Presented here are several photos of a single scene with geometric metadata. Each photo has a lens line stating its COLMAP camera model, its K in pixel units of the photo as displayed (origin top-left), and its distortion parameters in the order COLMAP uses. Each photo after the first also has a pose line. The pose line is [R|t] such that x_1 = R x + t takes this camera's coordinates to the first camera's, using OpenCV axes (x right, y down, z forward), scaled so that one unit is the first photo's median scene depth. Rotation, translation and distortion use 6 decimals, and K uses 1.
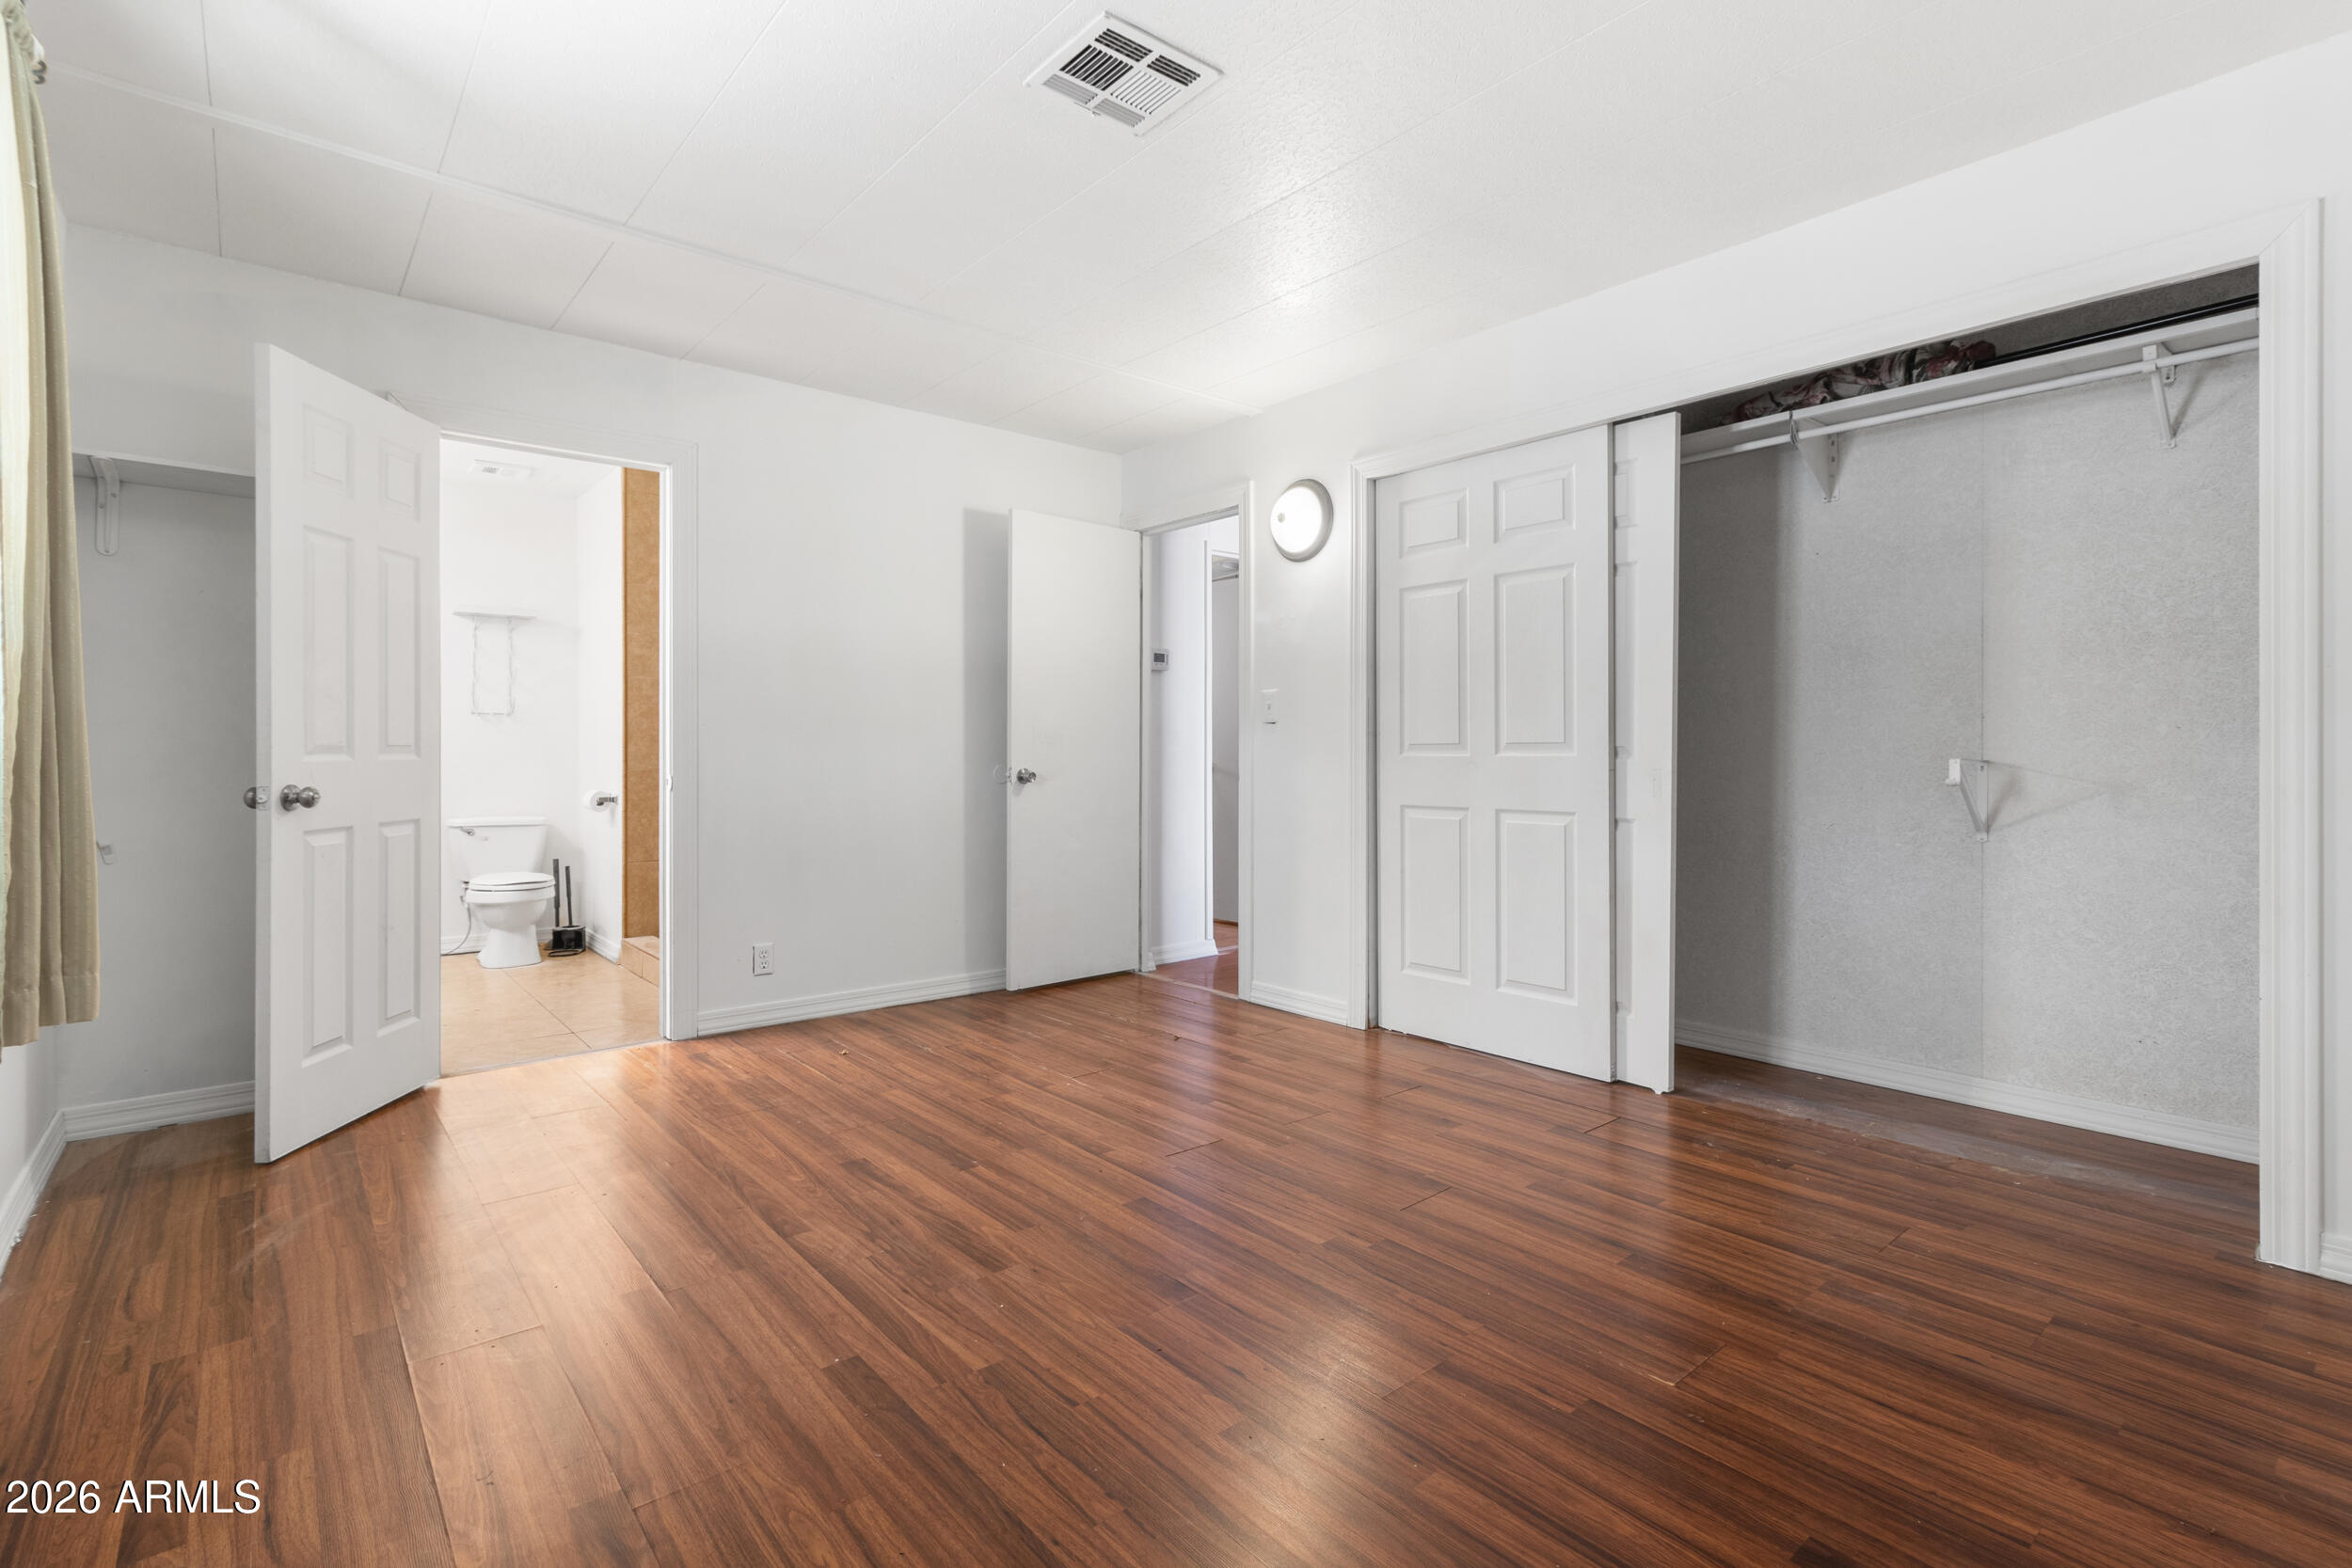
lens RADIAL K [[1095.9, 0, 1199.7], [0, 1095.9, 747.4], [0, 0, 1]] dist [0.004073, -0.001043]
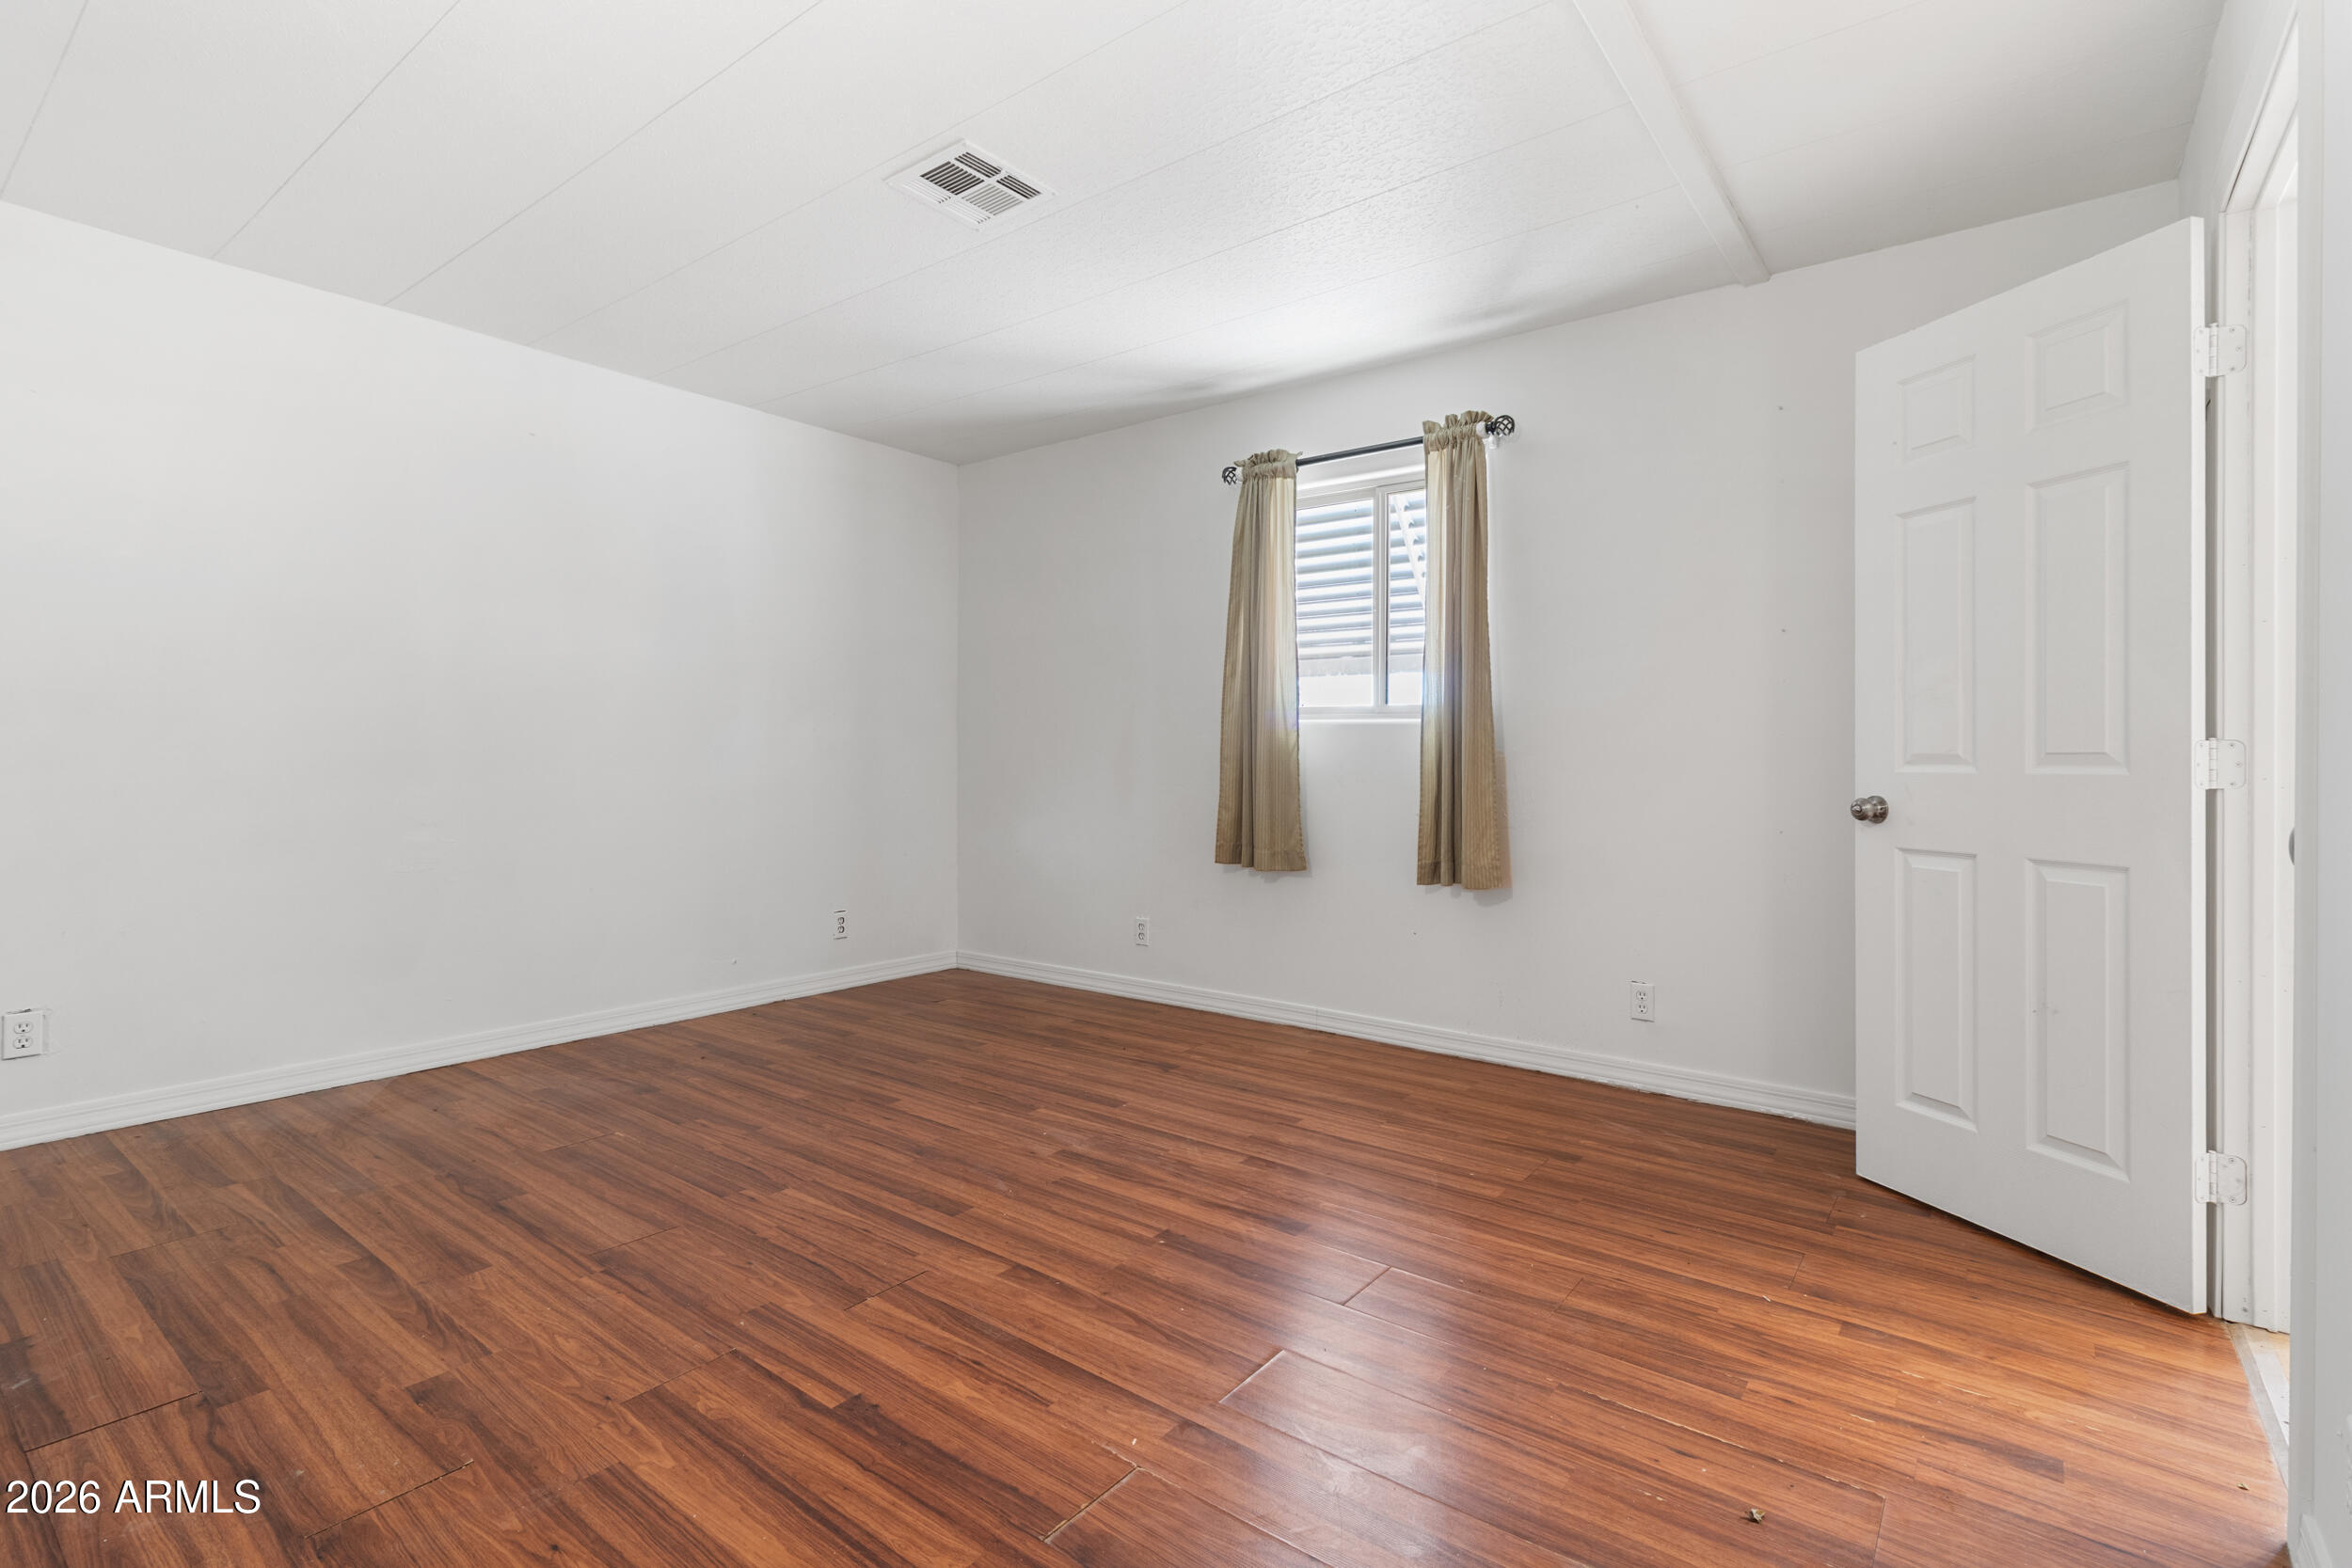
lens RADIAL K [[1095.9, 0, 1208.1], [0, 1095.9, 755.3], [0, 0, 1]] dist [0.004073, -0.001043]
pose [[-0.976779, -0.007156, -0.214128, -0.059243], [-0.006052, 0.999965, -0.005807, 0.007760], [0.214162, -0.004376, -0.976788, 1.937098]]
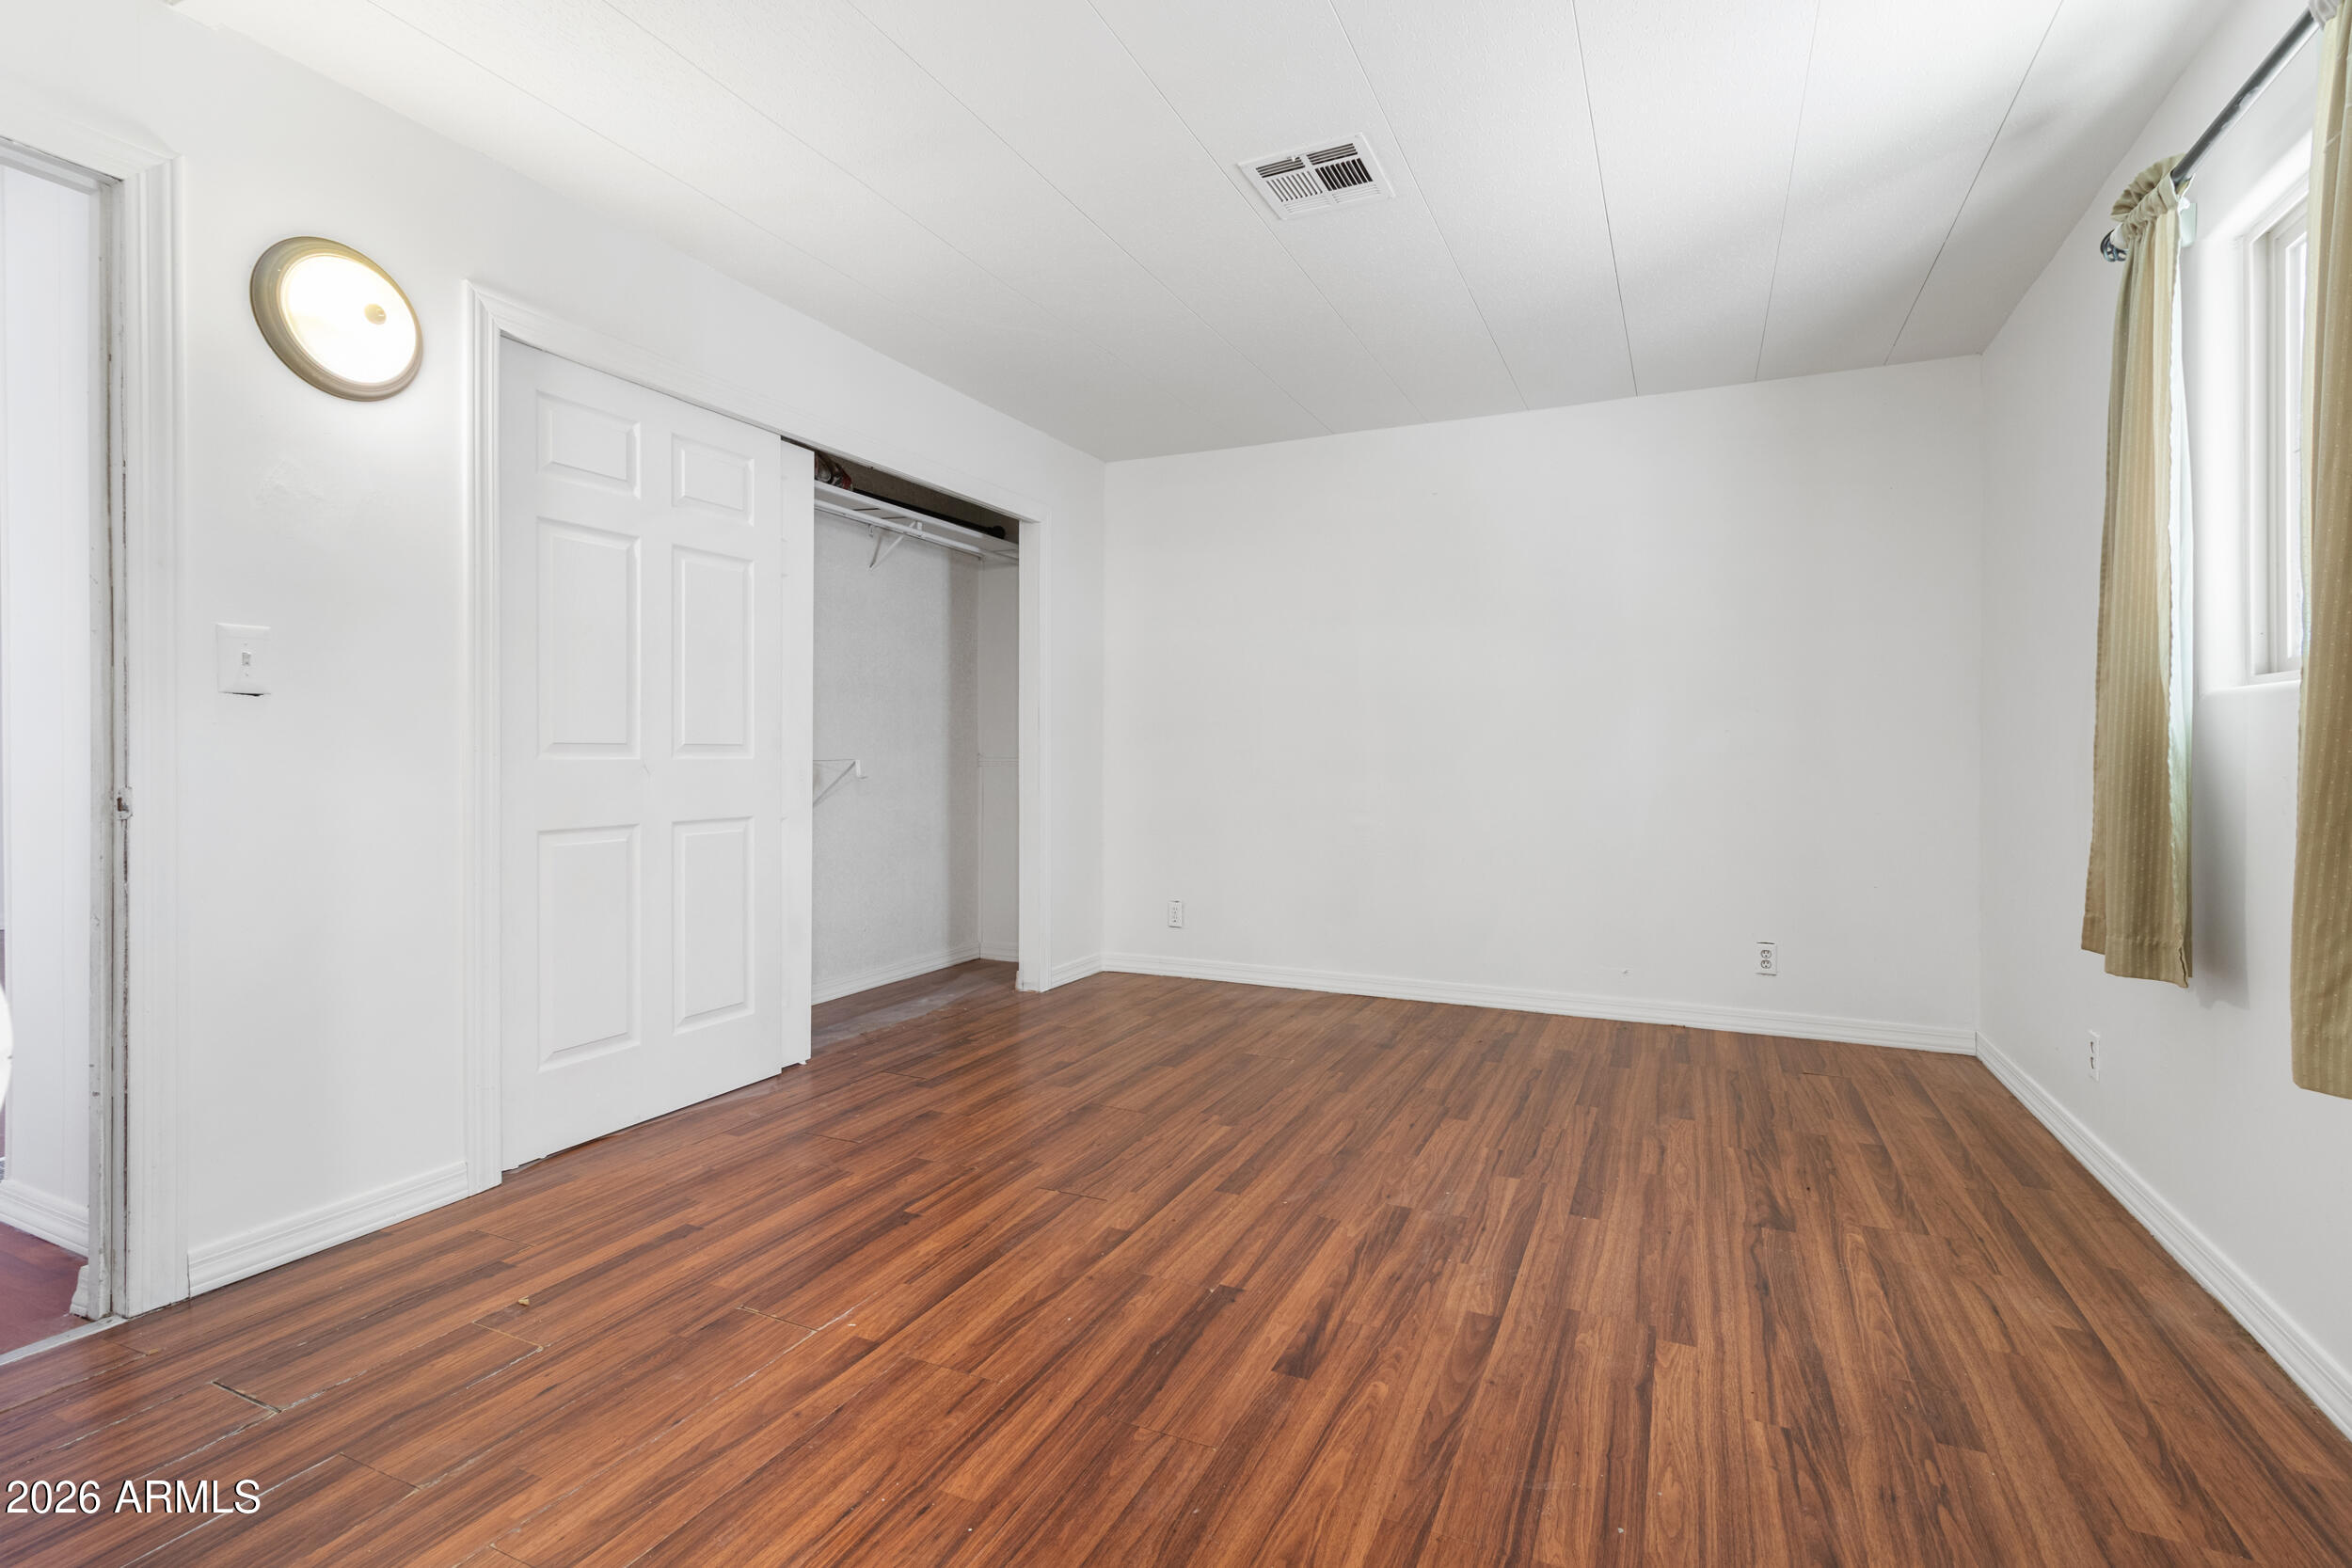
lens RADIAL K [[1095.9, 0, 1177.7], [0, 1095.9, 768.2], [0, 0, 1]] dist [0.004073, -0.001043]
pose [[-0.412101, -0.013550, 0.911038, -0.942599], [-0.009263, 0.999900, 0.010681, 0.002710], [-0.911091, -0.004037, -0.412185, 1.415676]]
